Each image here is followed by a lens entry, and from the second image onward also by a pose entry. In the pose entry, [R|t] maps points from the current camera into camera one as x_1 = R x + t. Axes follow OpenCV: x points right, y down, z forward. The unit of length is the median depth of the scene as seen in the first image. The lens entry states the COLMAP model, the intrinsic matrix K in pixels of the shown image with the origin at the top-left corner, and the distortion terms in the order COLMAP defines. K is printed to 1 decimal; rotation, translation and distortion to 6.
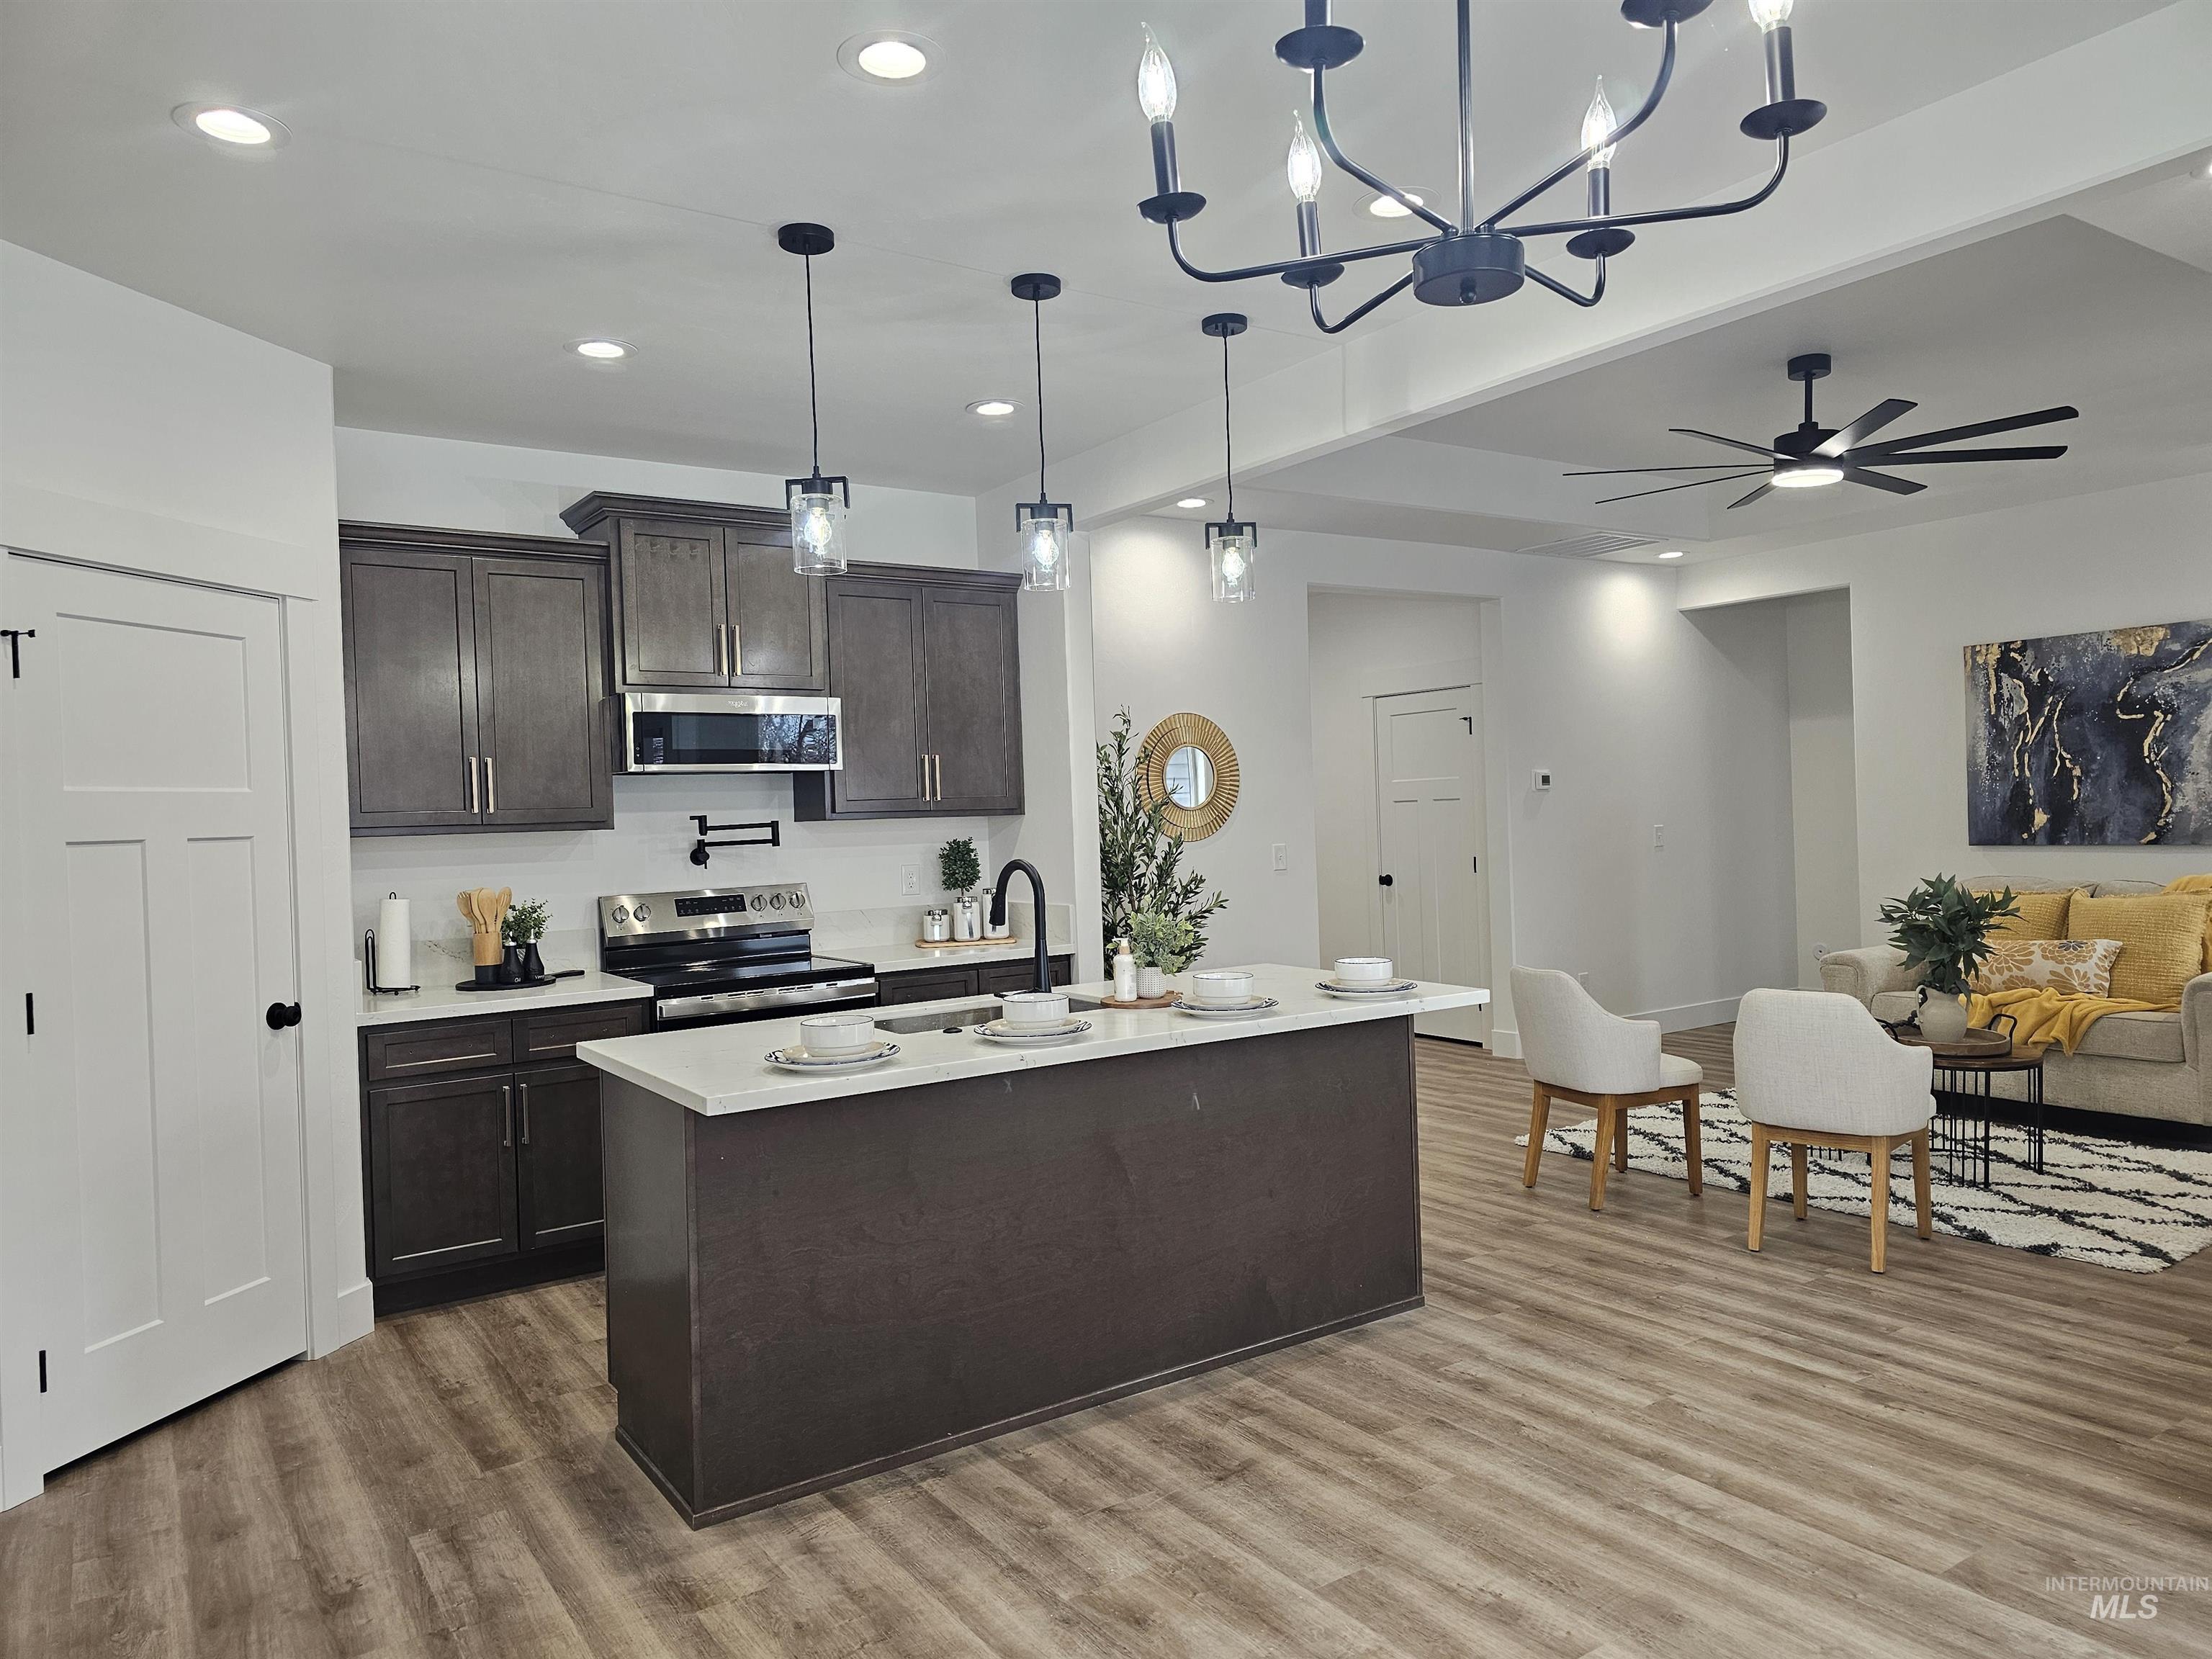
lens RADIAL K [[1476.2, 0, 1120.3], [0, 1476.2, 821.8], [0, 0, 1]] dist [0.040141, -0.022196]
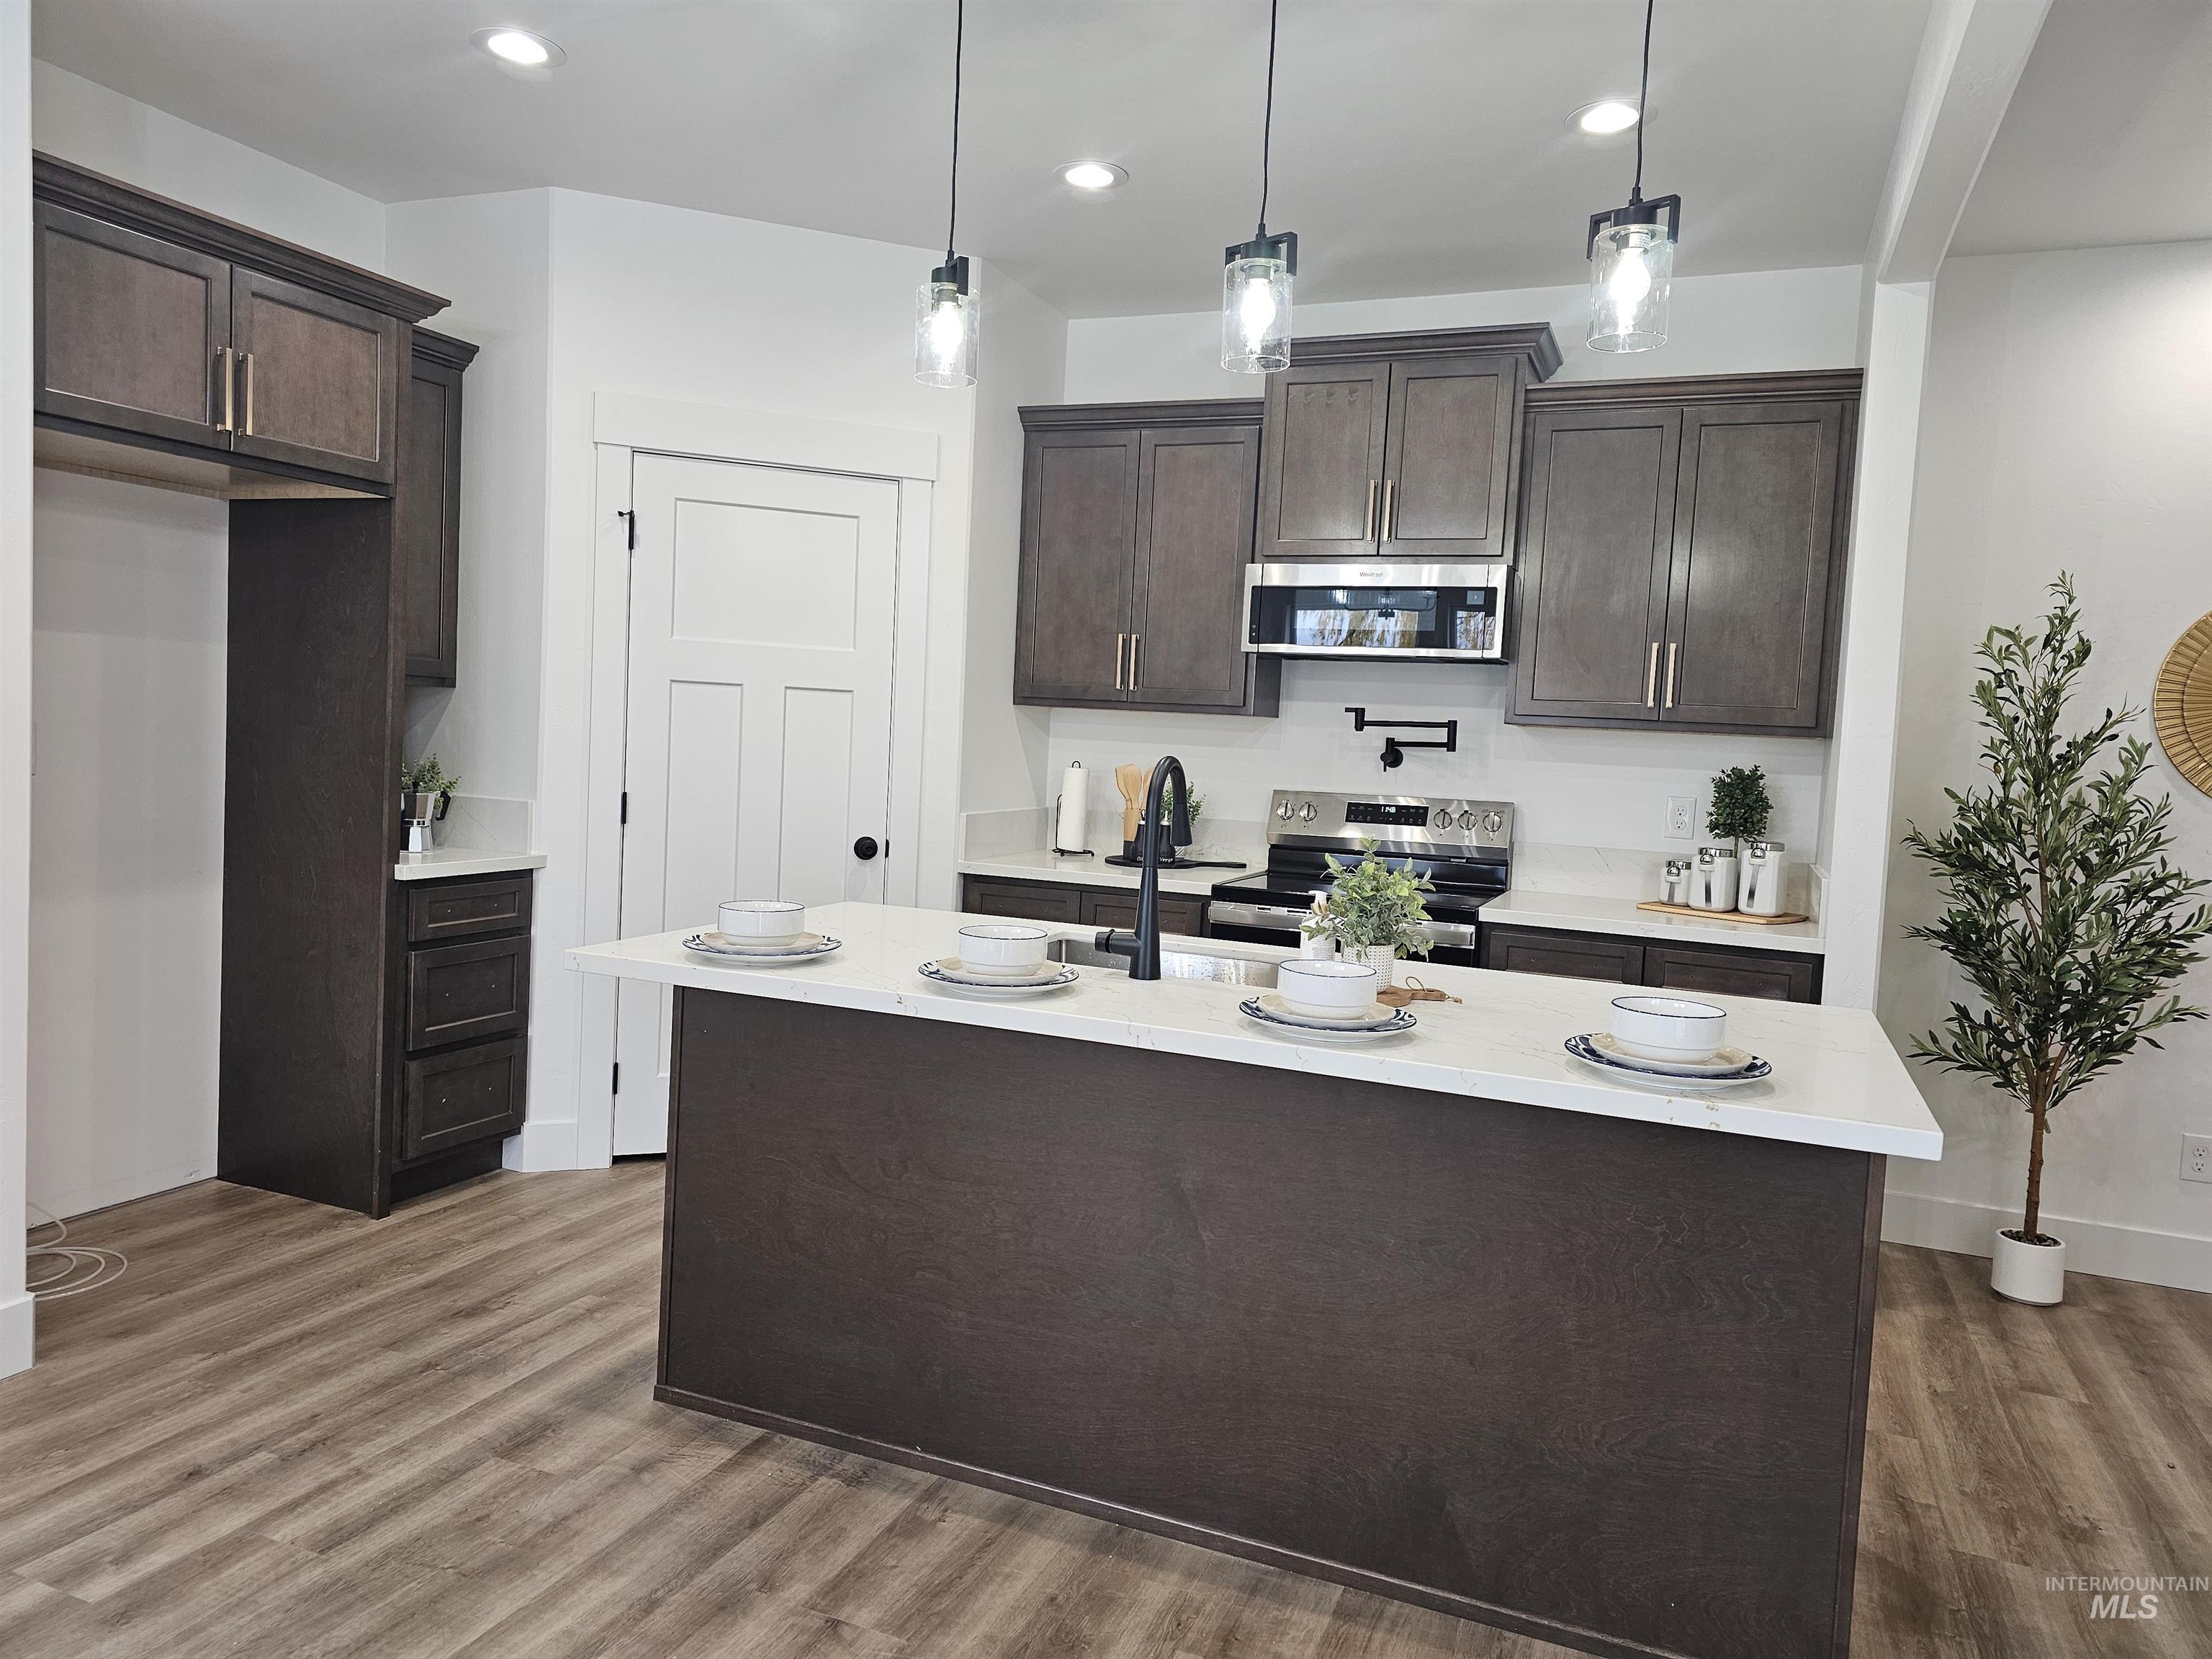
lens RADIAL K [[1479.4, 0, 1103.0], [0, 1479.4, 817.9], [0, 0, 1]] dist [0.028116, -0.000505]
pose [[0.540907, 0.108281, -0.834083, 0.320452], [-0.072822, 0.993984, 0.081814, -0.000156], [0.837924, 0.016486, 0.545538, 0.357062]]
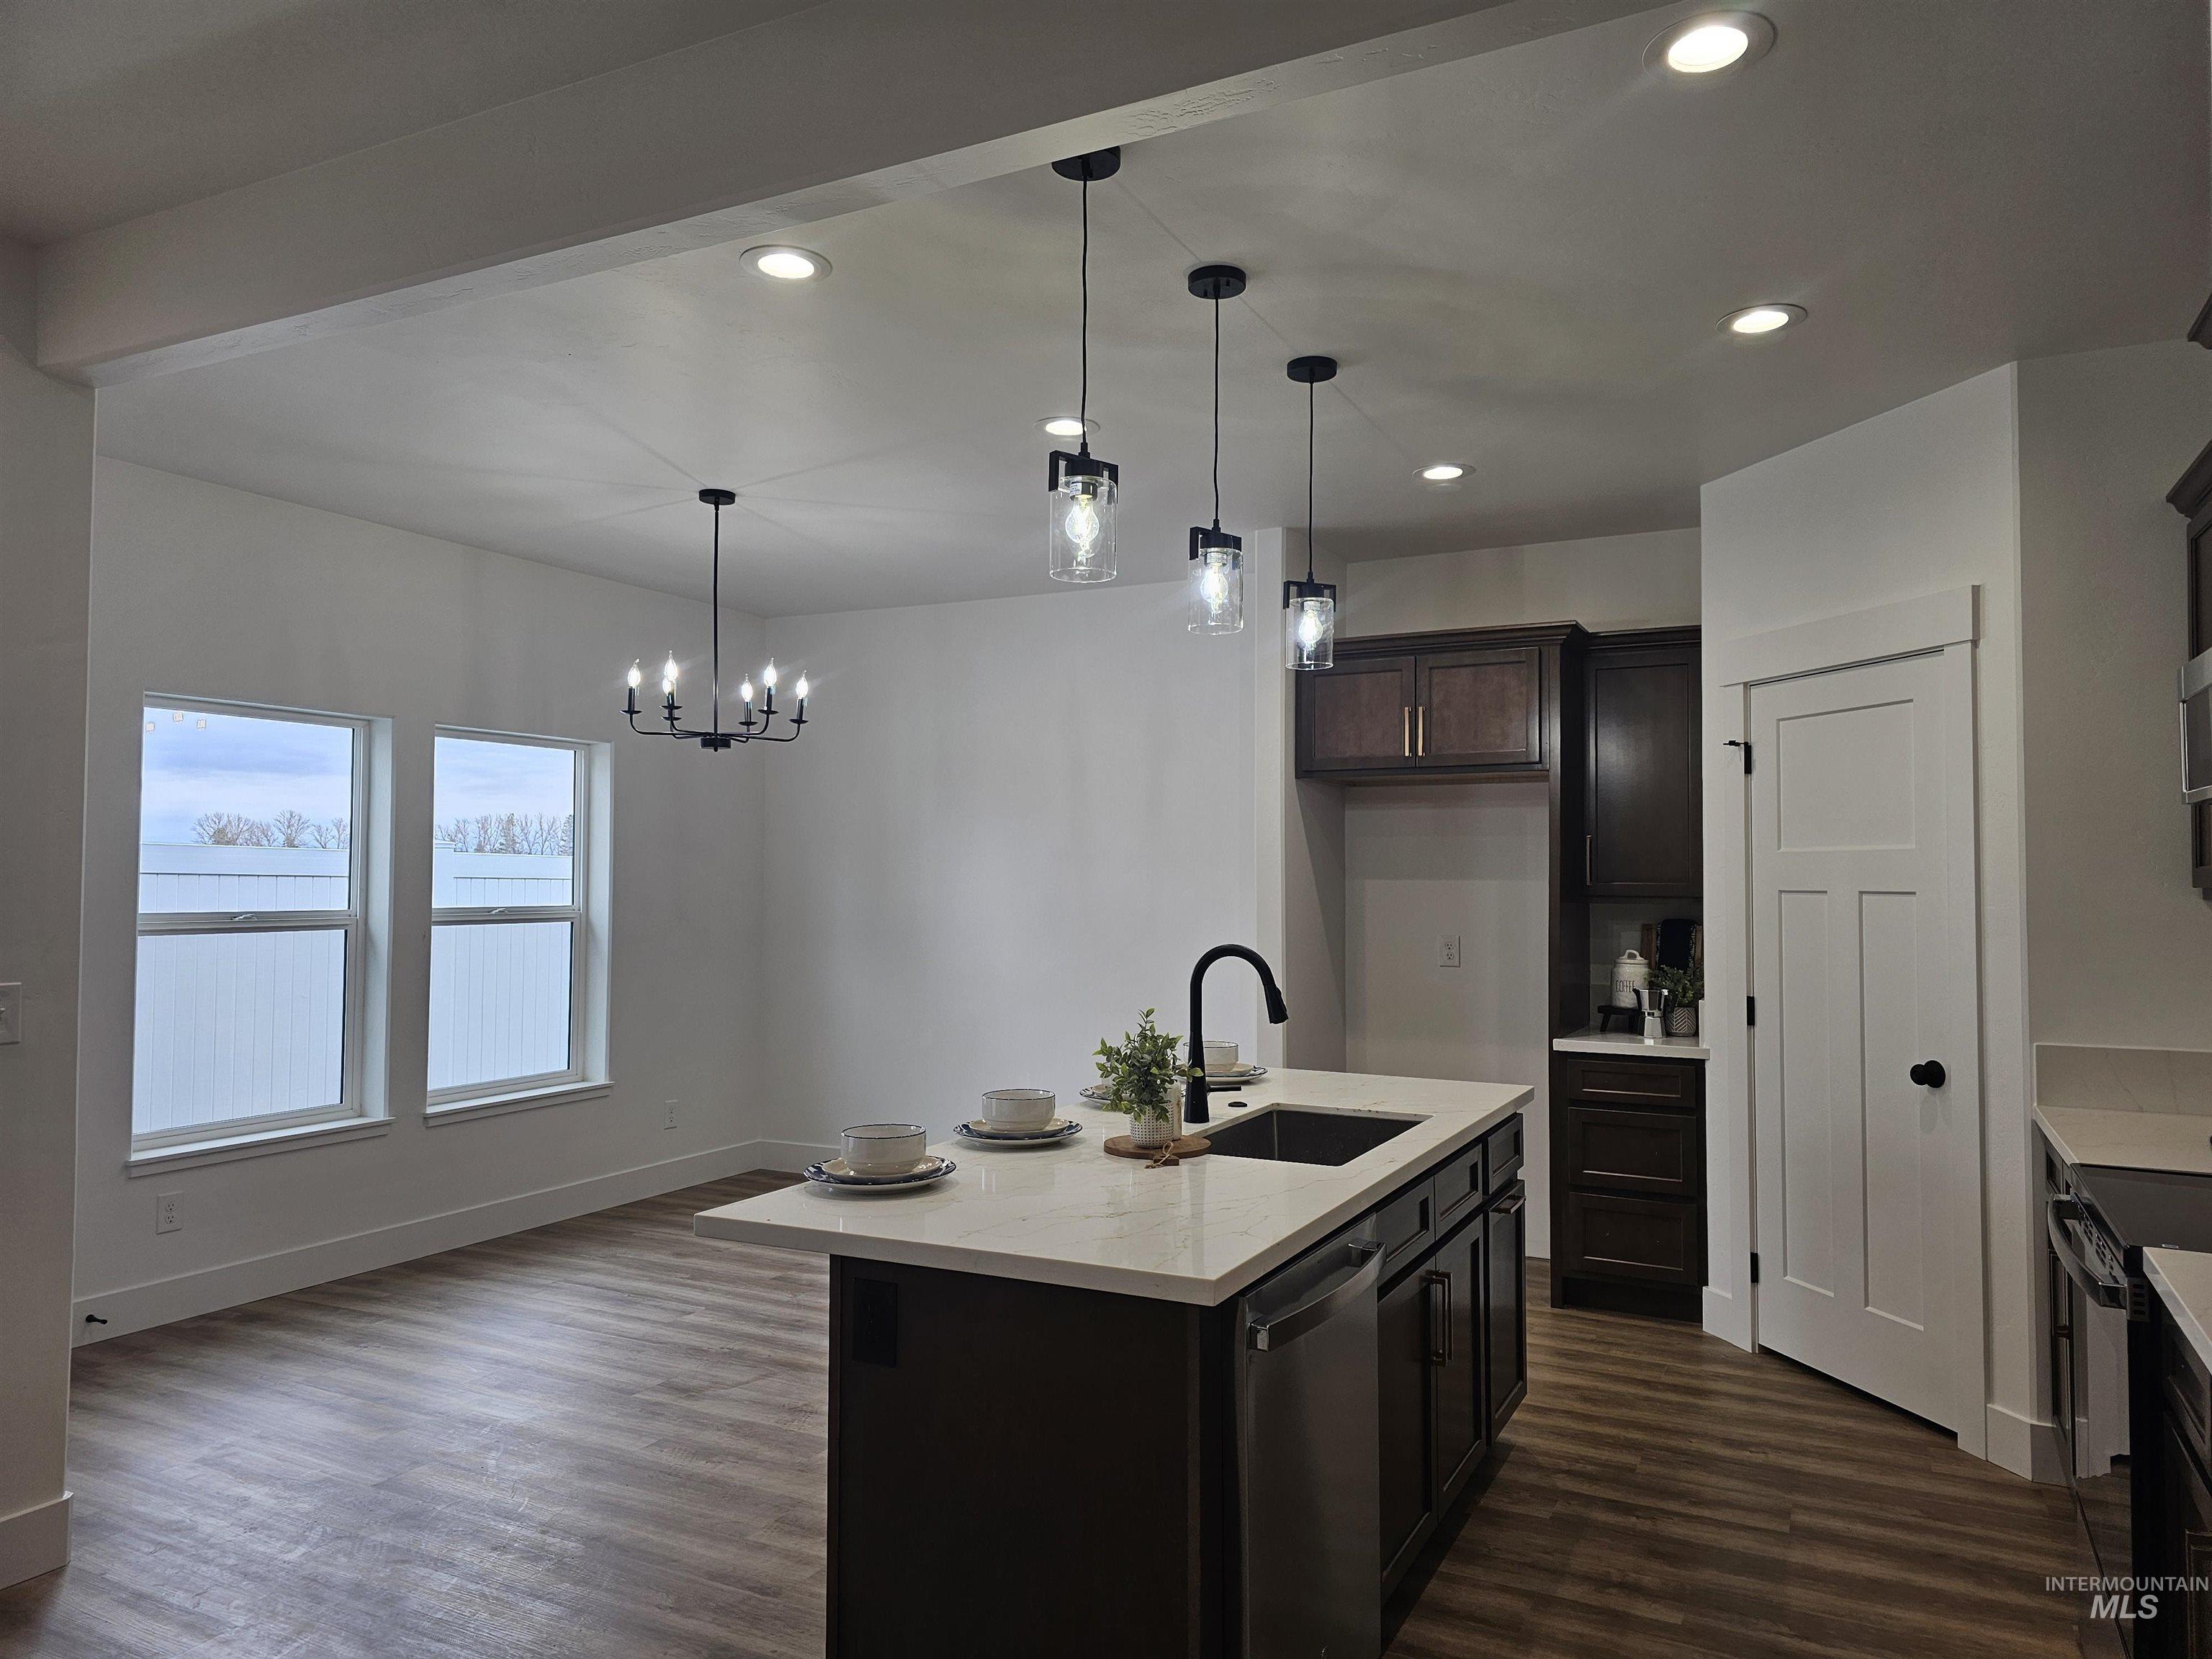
lens RADIAL K [[1476.2, 0, 1120.3], [0, 1476.2, 821.8], [0, 0, 1]] dist [0.040141, -0.022196]
pose [[-0.877825, 0.011651, -0.478840, 0.256642], [0.020742, 0.999691, -0.013700, -0.024294], [0.478532, -0.021959, -0.877795, 1.078752]]
